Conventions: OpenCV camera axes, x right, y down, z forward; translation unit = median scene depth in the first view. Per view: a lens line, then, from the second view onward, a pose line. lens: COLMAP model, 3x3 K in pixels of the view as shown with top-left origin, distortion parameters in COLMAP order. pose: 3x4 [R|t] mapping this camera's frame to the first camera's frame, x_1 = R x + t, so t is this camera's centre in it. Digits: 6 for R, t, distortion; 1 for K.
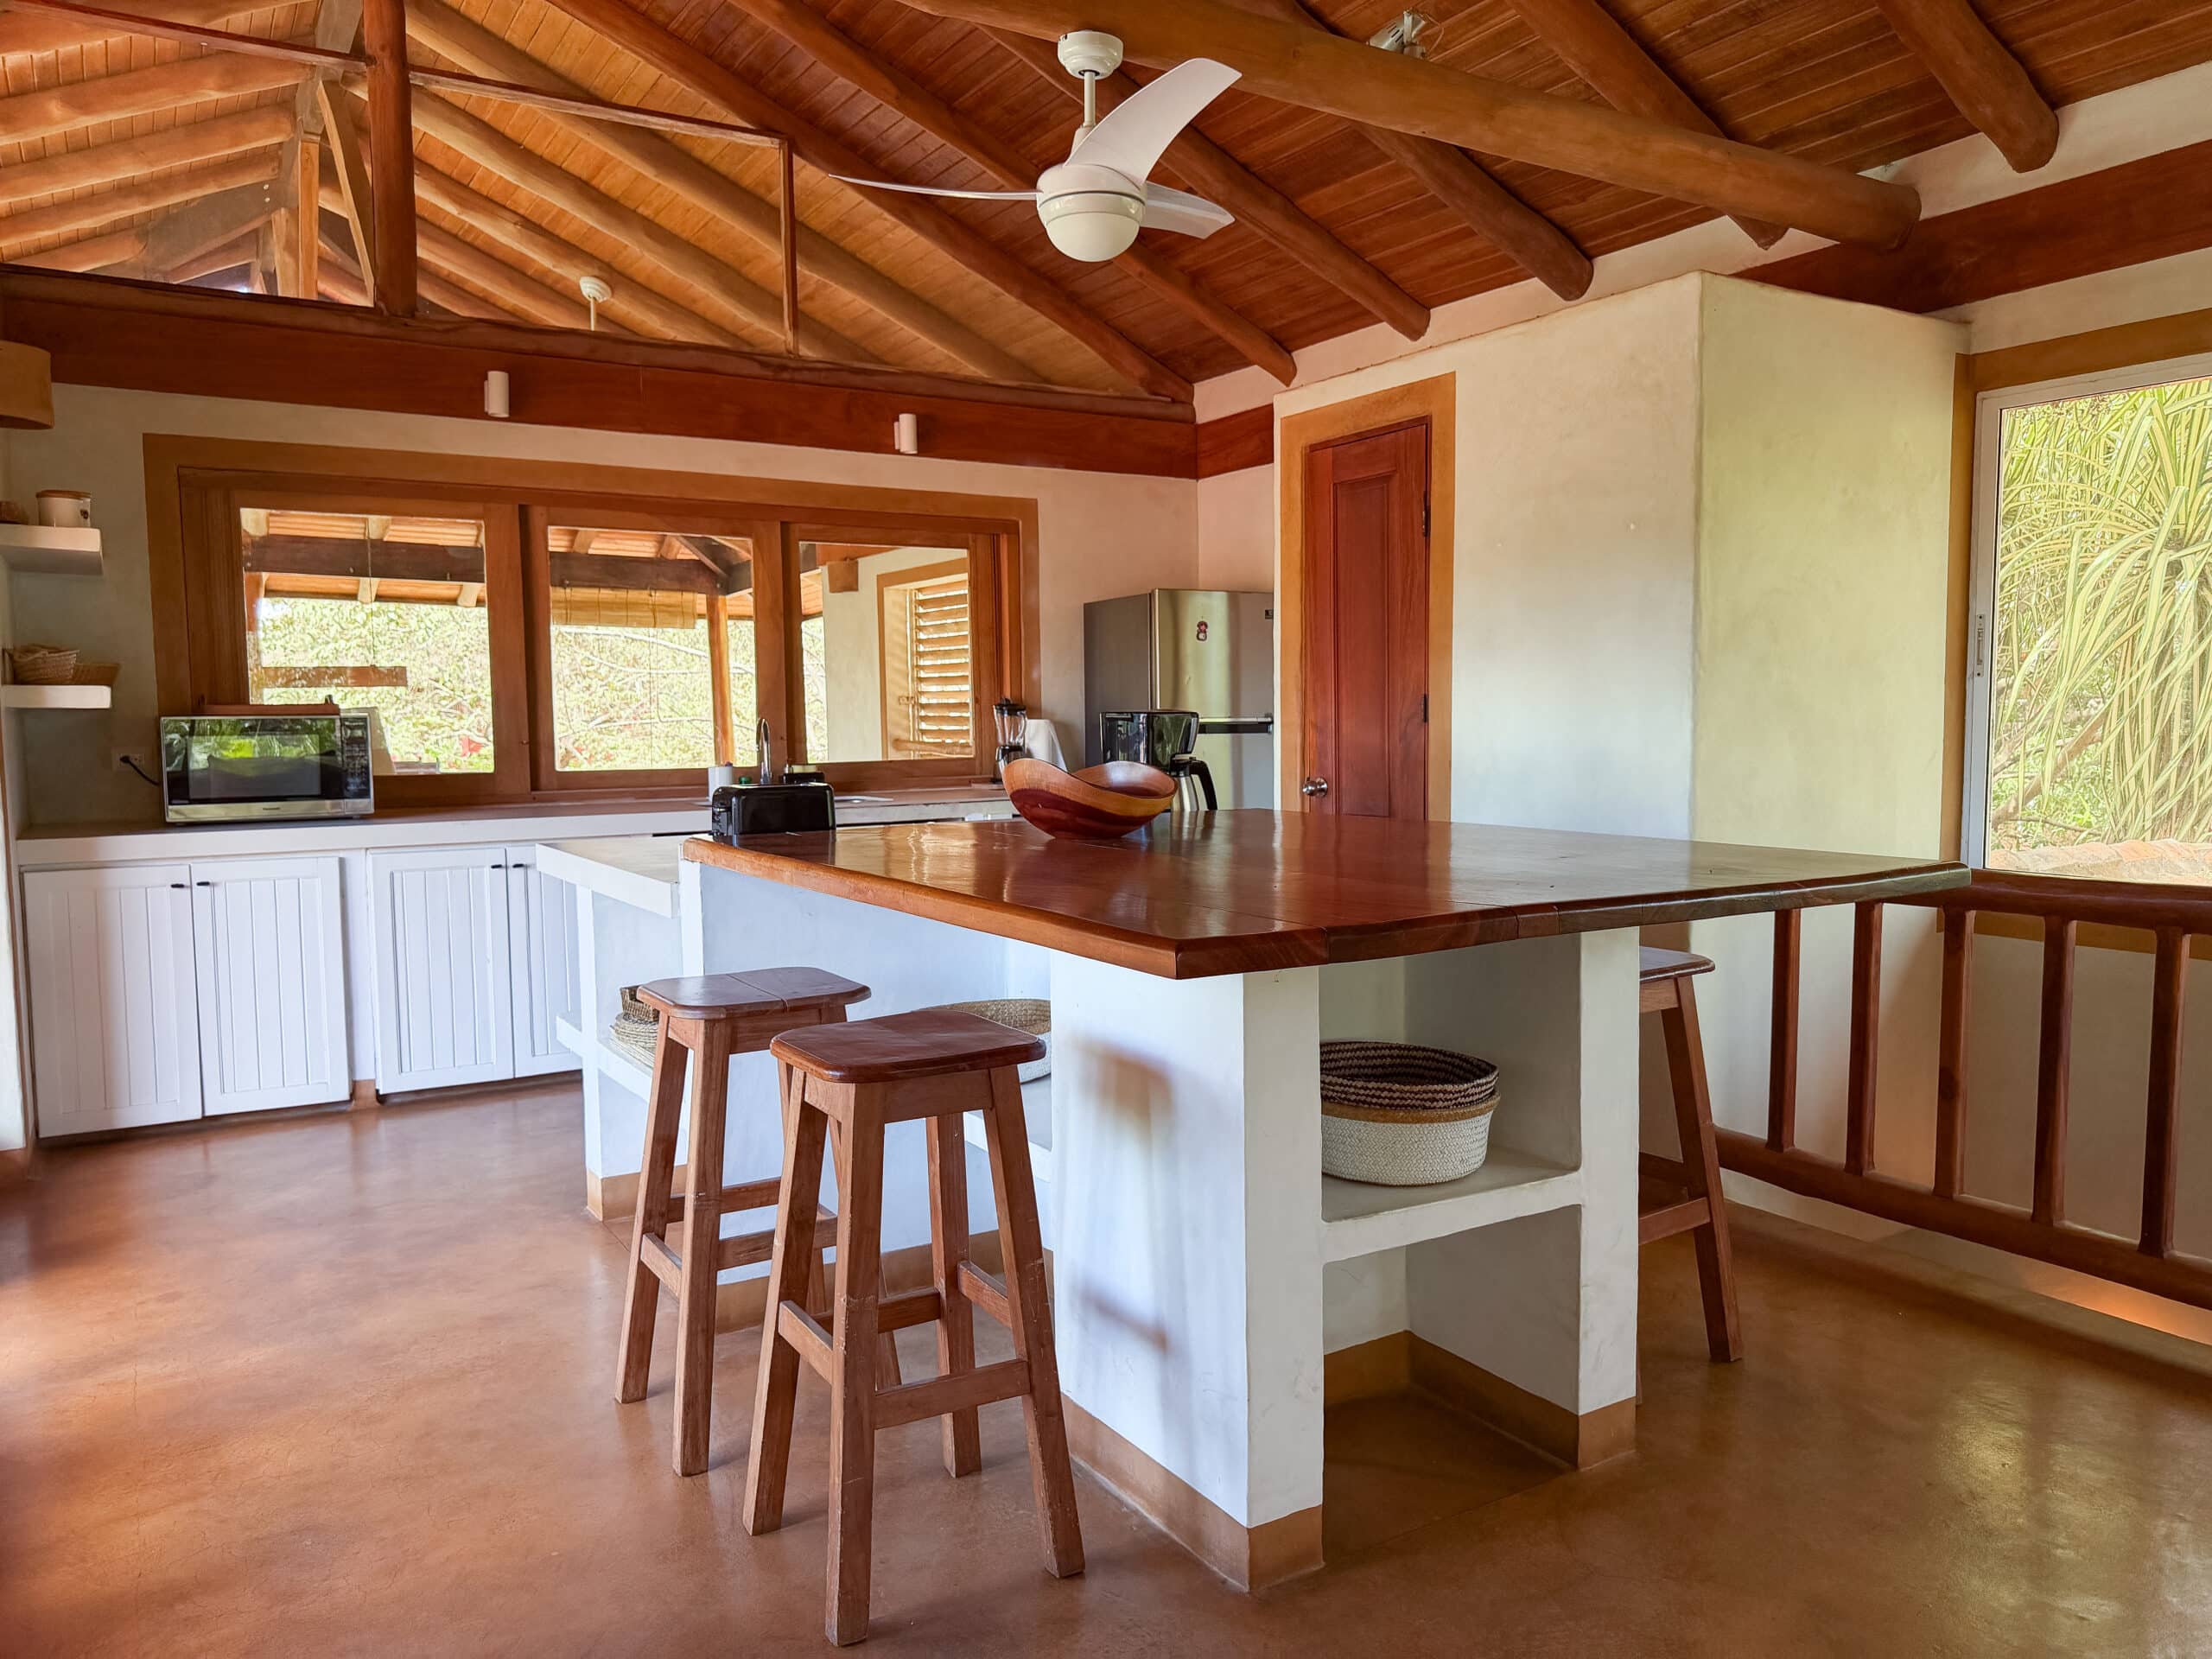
lens RADIAL K [[1582.6, 0, 1111.3], [0, 1582.6, 842.7], [0, 0, 1]] dist [-0.009474, -0.024536]
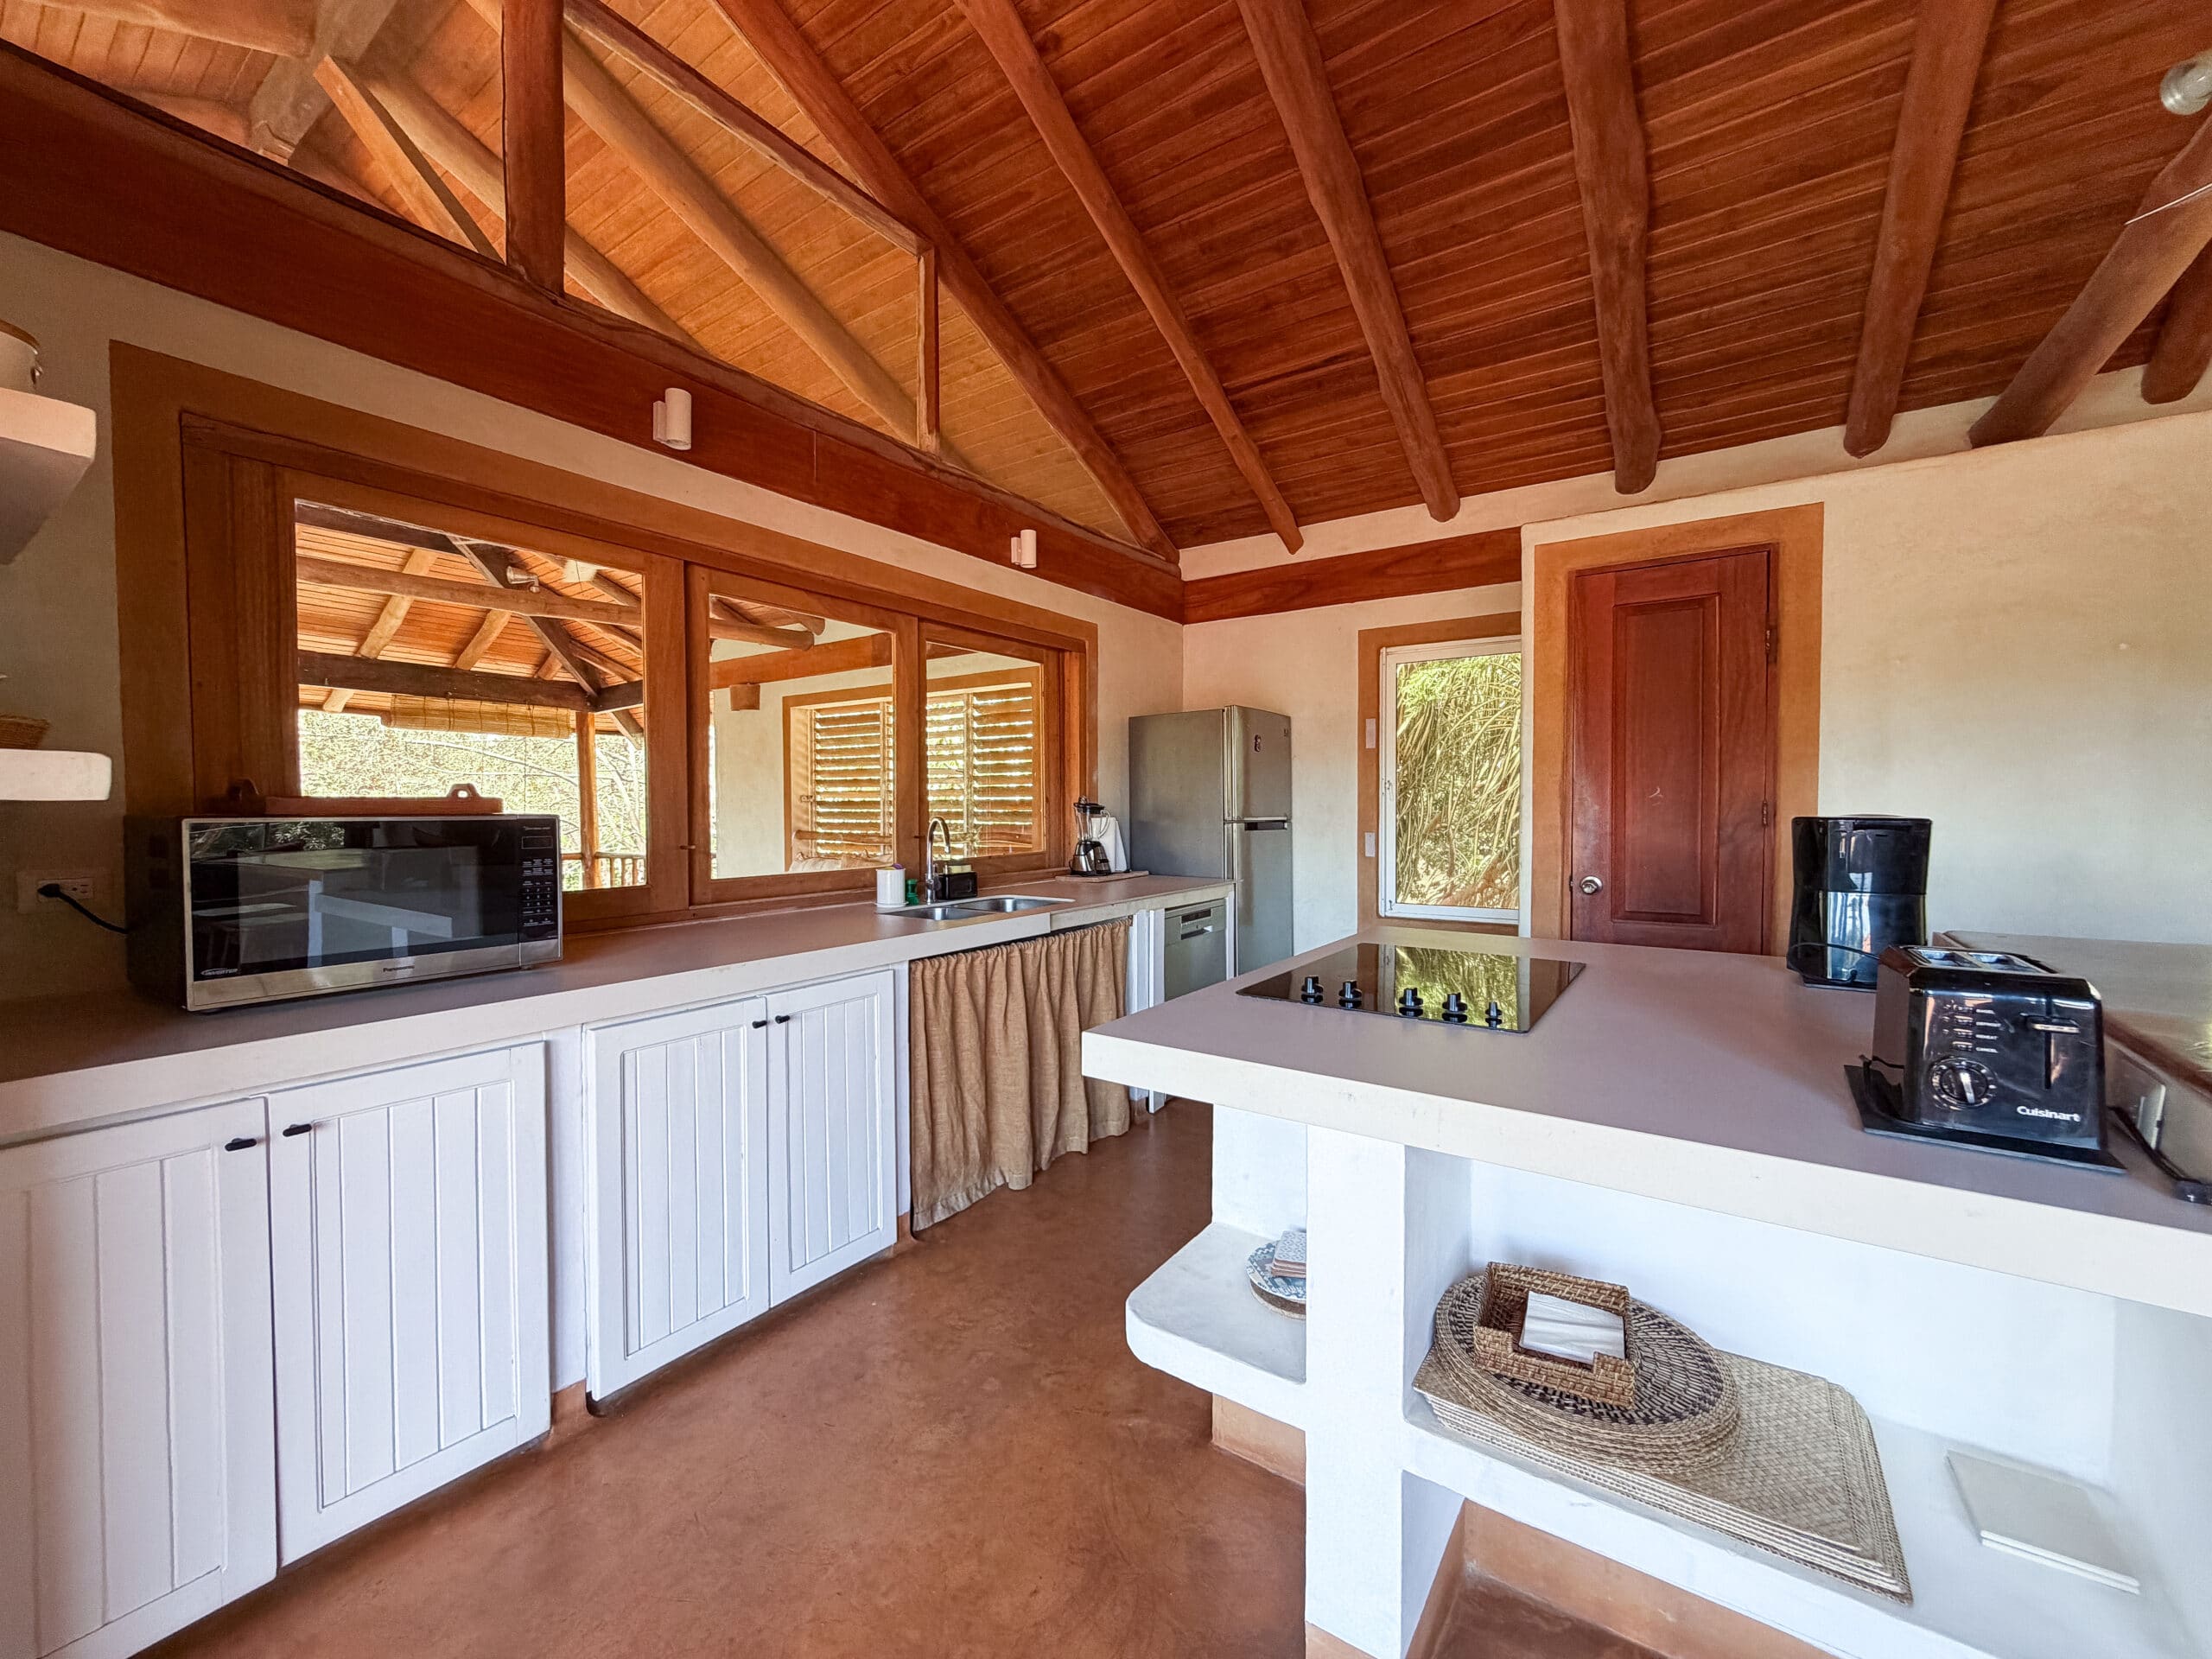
lens RADIAL K [[892.3, 0, 1096.7], [0, 892.3, 828.9], [0, 0, 1]] dist [-0.011295, 0.001742]
pose [[0.918981, -0.003745, 0.394283, -0.344785], [0.026691, 0.998252, -0.052729, -0.041075], [-0.393396, 0.058981, 0.917475, 0.472711]]
